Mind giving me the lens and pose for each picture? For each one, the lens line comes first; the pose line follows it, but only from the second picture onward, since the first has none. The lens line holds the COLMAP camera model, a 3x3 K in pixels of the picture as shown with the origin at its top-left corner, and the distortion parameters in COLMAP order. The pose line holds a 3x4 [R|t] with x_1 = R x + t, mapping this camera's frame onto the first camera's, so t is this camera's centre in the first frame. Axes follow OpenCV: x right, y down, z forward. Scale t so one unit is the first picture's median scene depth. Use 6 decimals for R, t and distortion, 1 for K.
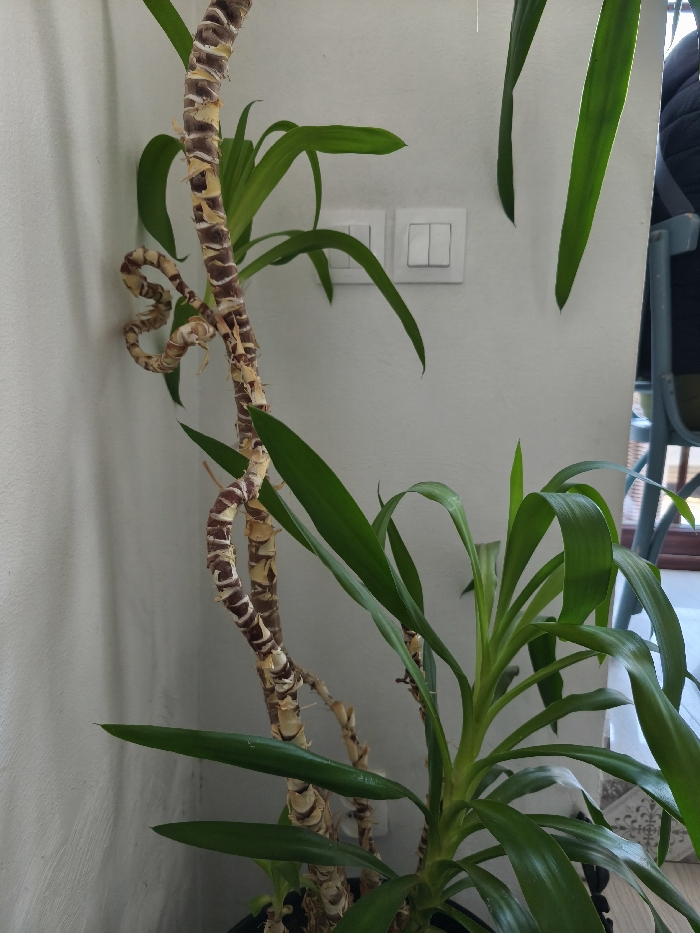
lens RADIAL K [[631.0, 0, 347.2], [0, 631.0, 467.1], [0, 0, 1]] dist [0.018026, -0.001920]
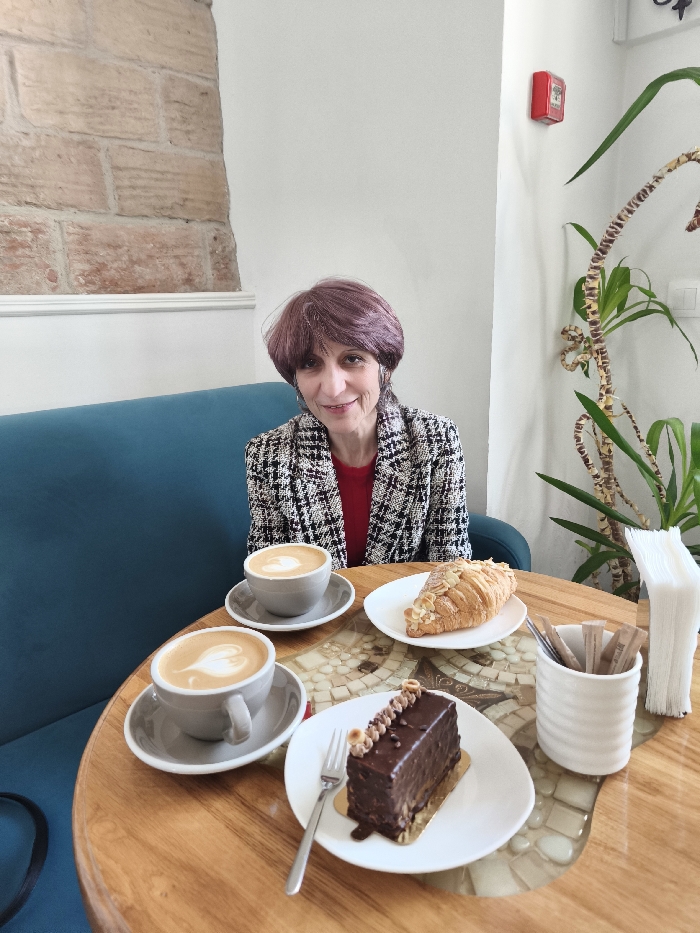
lens RADIAL K [[631.0, 0, 347.9], [0, 631.0, 465.9], [0, 0, 1]] dist [0.018026, -0.001920]
pose [[0.749466, 0.131673, -0.648816, 0.837678], [-0.055850, 0.989103, 0.136218, -0.059090], [0.659683, -0.065855, 0.748653, -1.775069]]
